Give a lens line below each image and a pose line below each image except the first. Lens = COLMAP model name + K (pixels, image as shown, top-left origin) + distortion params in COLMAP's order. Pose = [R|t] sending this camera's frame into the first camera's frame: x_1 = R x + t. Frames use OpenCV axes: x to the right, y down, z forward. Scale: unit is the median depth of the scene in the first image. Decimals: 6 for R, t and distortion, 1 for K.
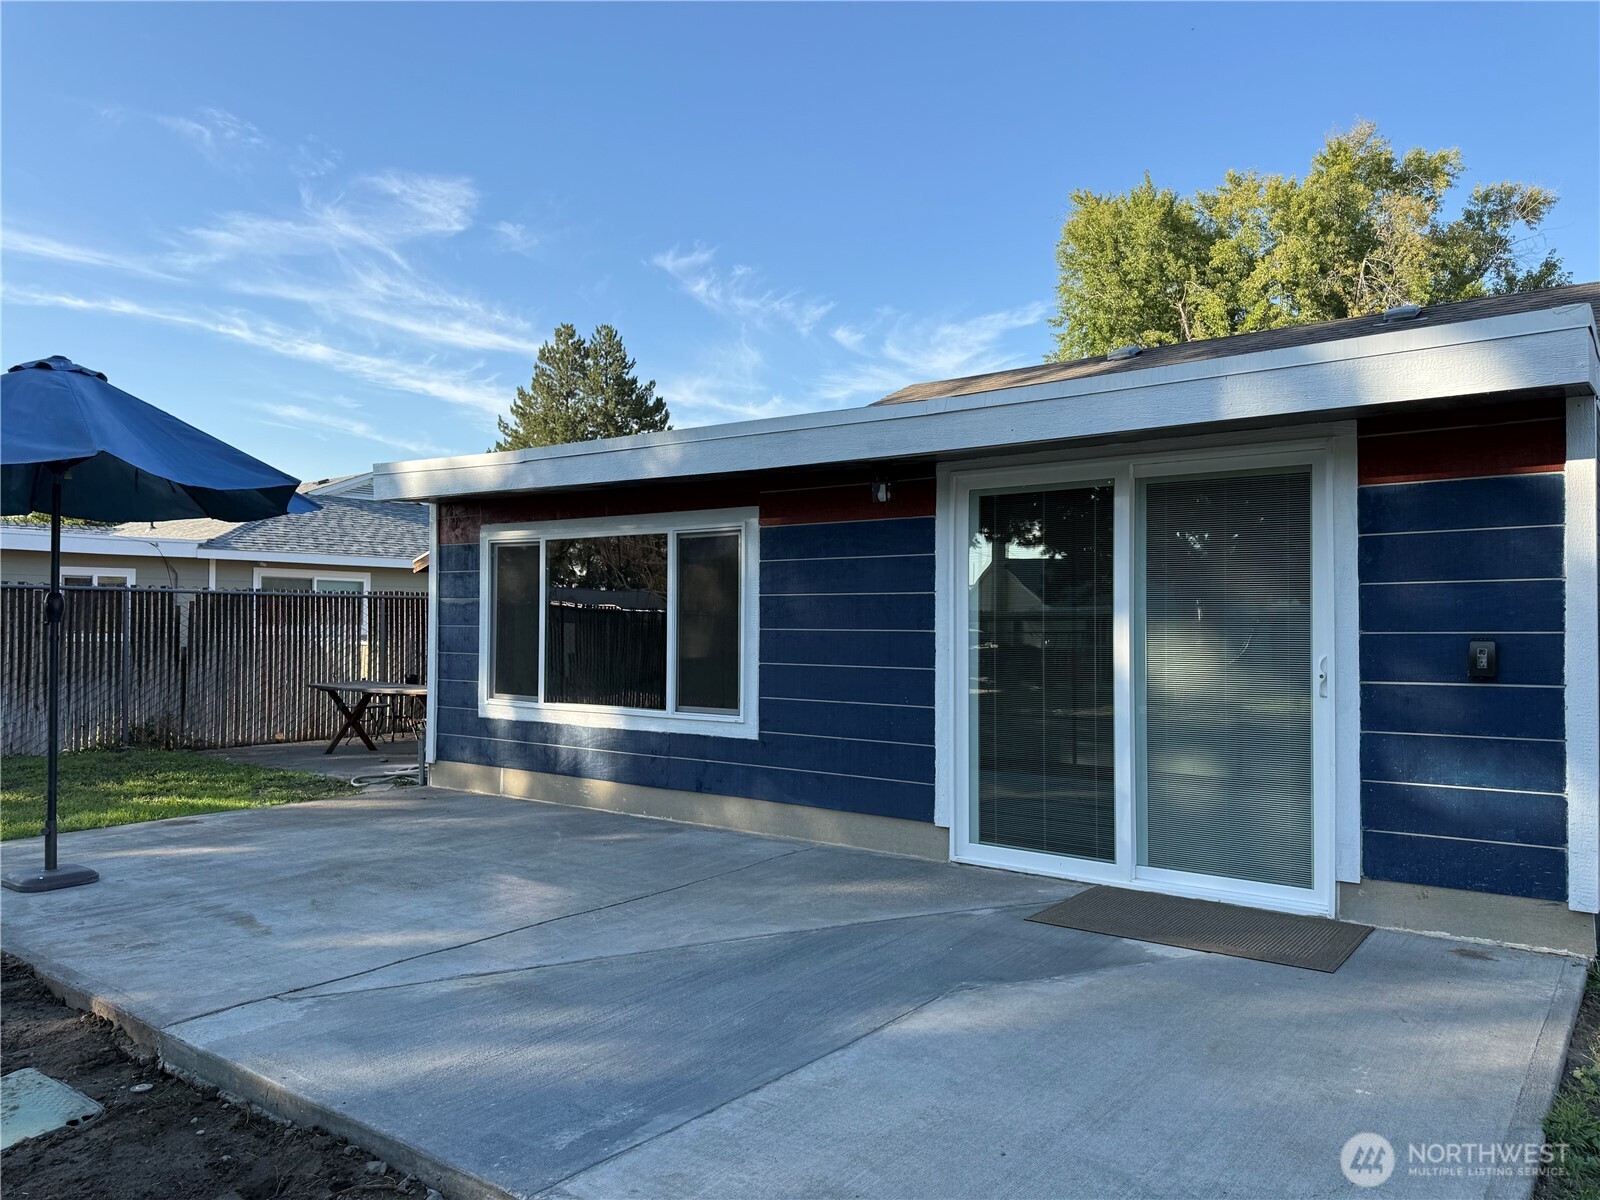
lens RADIAL K [[1107.7, 0, 796.7], [0, 1107.7, 602.8], [0, 0, 1]] dist [0.036200, -0.036206]
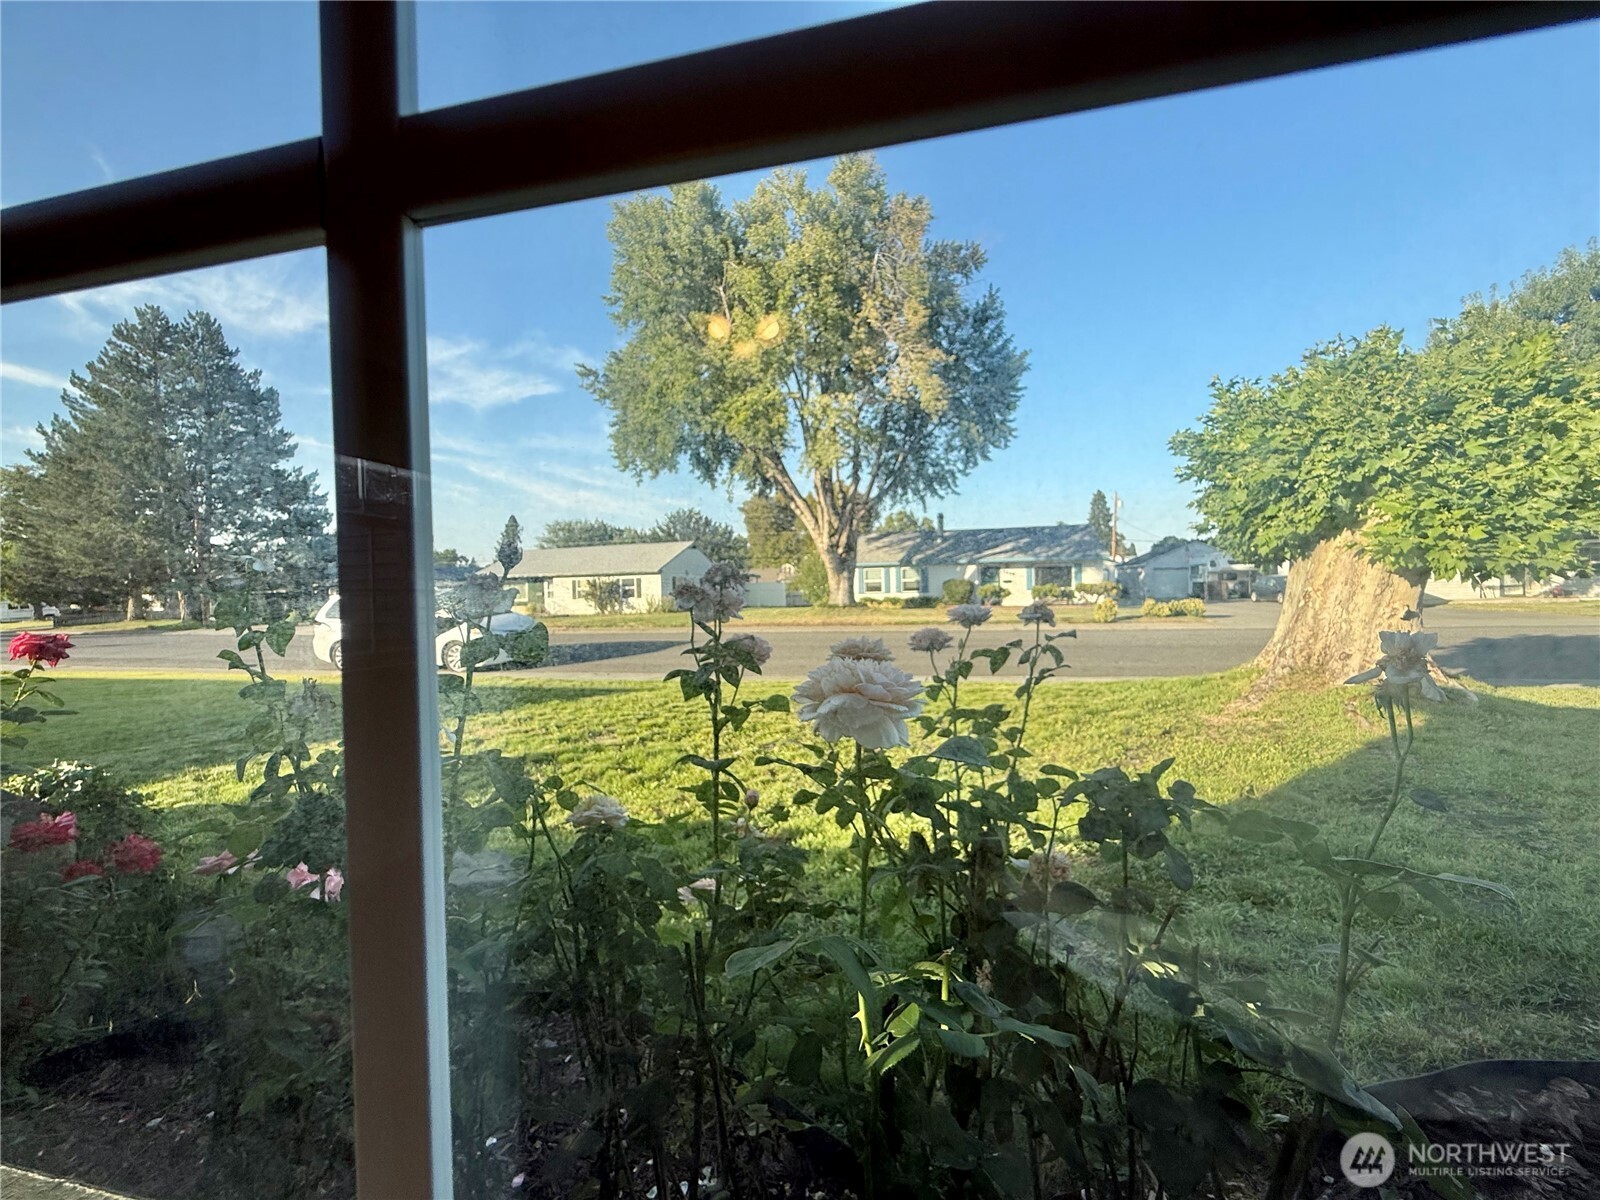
lens RADIAL K [[632.8, 0, 798.5], [0, 632.8, 600.5], [0, 0, 1]] dist [0.002387, -0.000137]
pose [[0.904857, -0.034904, 0.424283, 0.075046], [0.019353, 0.998975, 0.040908, 0.007692], [-0.425276, -0.028804, 0.904605, 0.213852]]
